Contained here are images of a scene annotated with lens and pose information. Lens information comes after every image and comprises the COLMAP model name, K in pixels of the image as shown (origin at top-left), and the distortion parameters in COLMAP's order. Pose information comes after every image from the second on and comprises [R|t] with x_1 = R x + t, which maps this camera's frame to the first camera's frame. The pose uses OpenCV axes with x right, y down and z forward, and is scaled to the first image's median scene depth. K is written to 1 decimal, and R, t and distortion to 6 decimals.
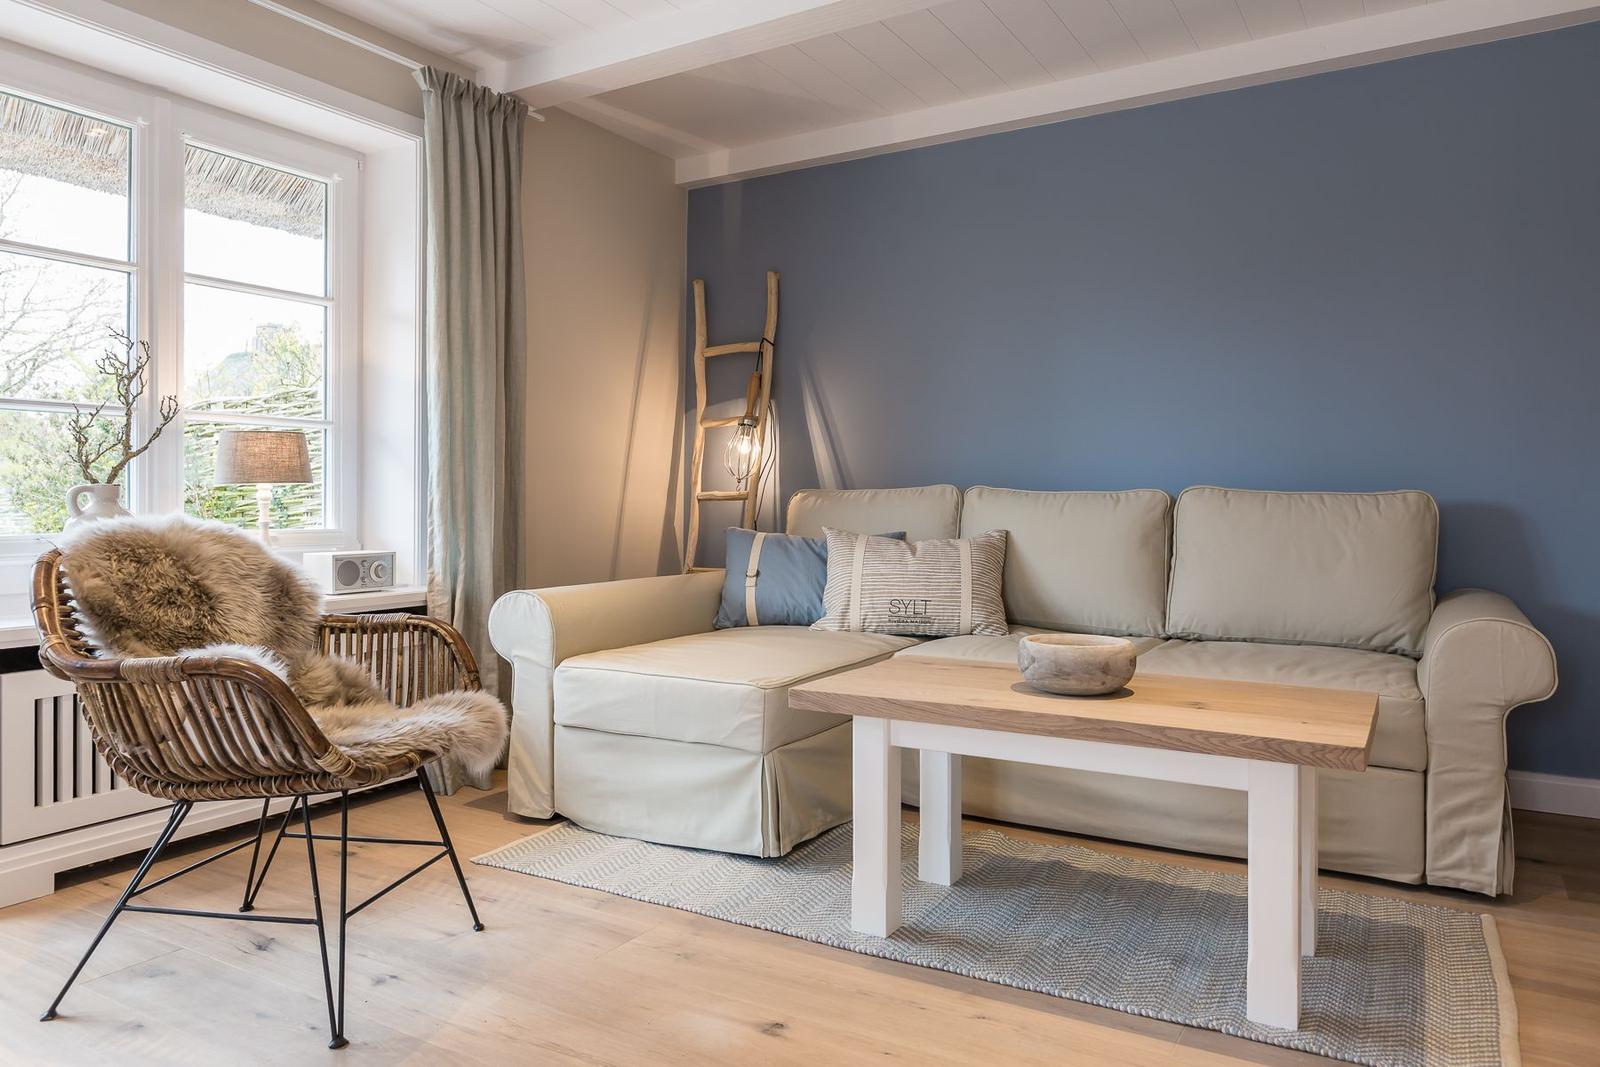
lens RADIAL K [[1090.5, 0, 798.6], [0, 1090.5, 499.3], [0, 0, 1]] dist [0.023784, -0.002008]
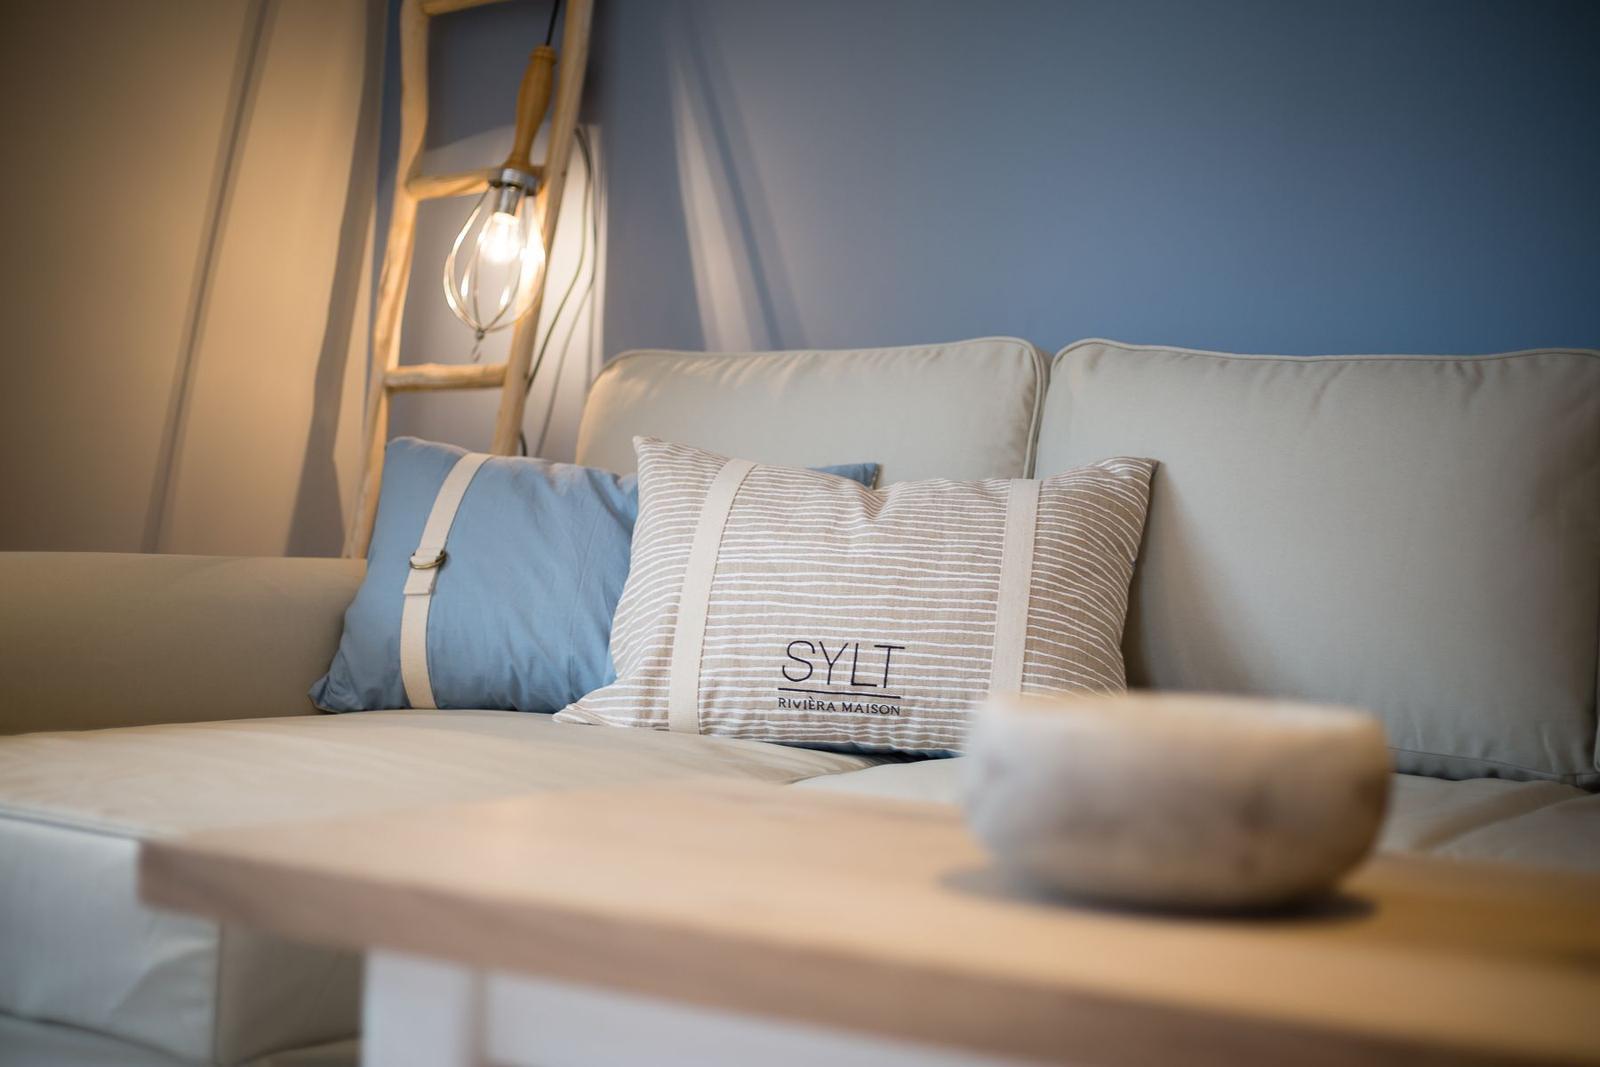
lens RADIAL K [[2346.3, 0, 800.1], [0, 2346.3, 528.4], [0, 0, 1]] dist [-0.072912, -0.023766]
pose [[0.997752, 0.040096, -0.053697, 0.125392], [-0.040257, 0.999188, -0.001906, 0.058159], [0.053577, 0.004063, 0.998555, 0.271149]]
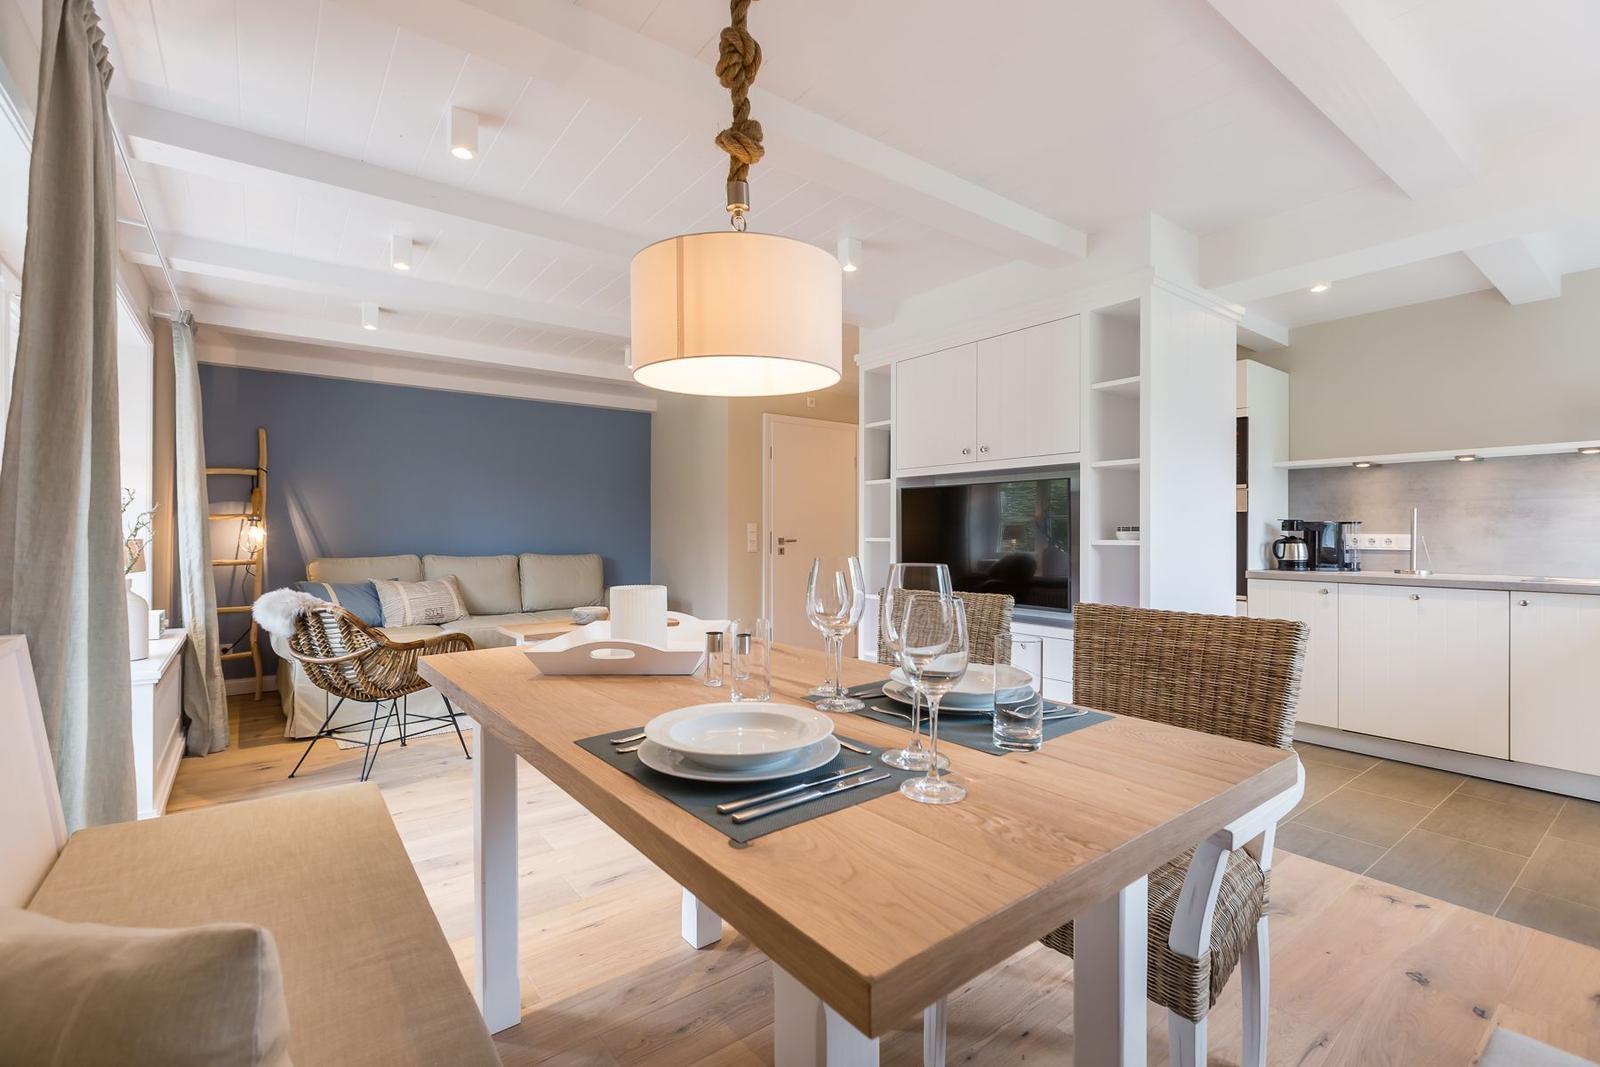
lens RADIAL K [[719.2, 0, 801.3], [0, 719.2, 528.7], [0, 0, 1]] dist [0.000429, -0.000492]
pose [[0.375185, 0.003826, 0.926942, -0.973848], [0.000104, 0.999991, -0.004170, -0.064223], [-0.926950, 0.001661, 0.375181, -0.247015]]
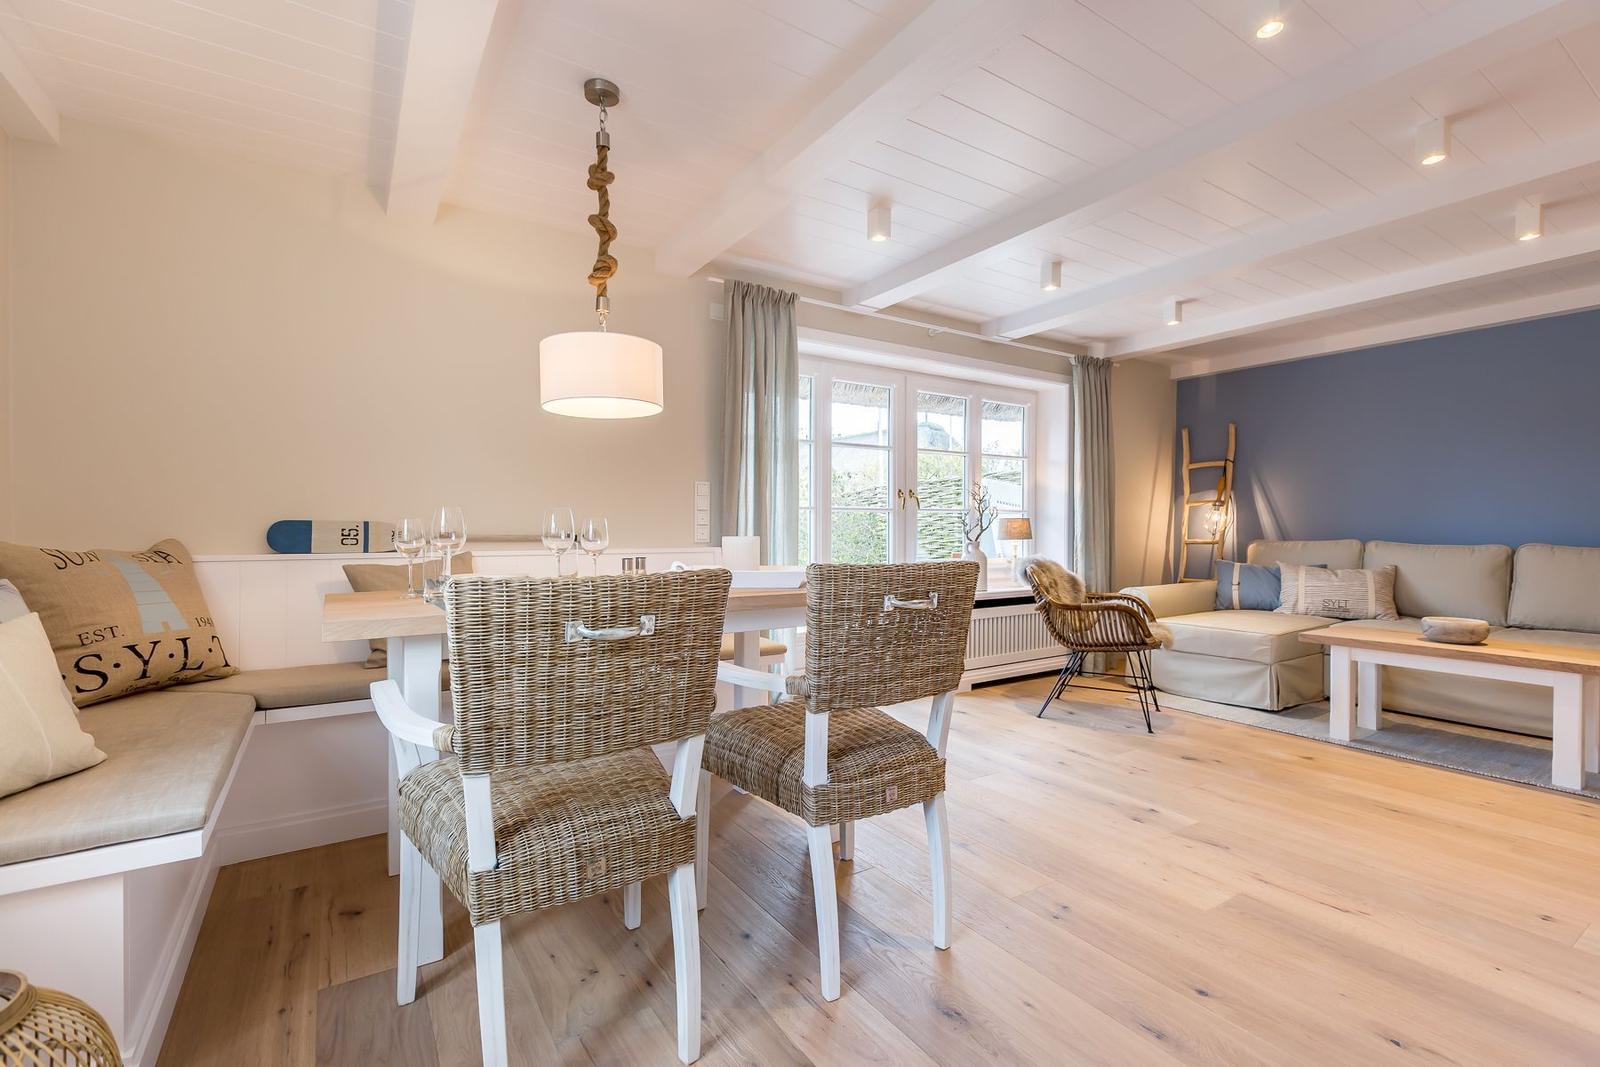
lens RADIAL K [[719.2, 0, 801.3], [0, 719.2, 528.7], [0, 0, 1]] dist [0.000429, -0.000492]
pose [[0.898803, 0.002576, -0.438346, -0.194392], [-0.001492, 0.999995, 0.002818, -0.037908], [0.438351, -0.001878, 0.898802, -0.583610]]
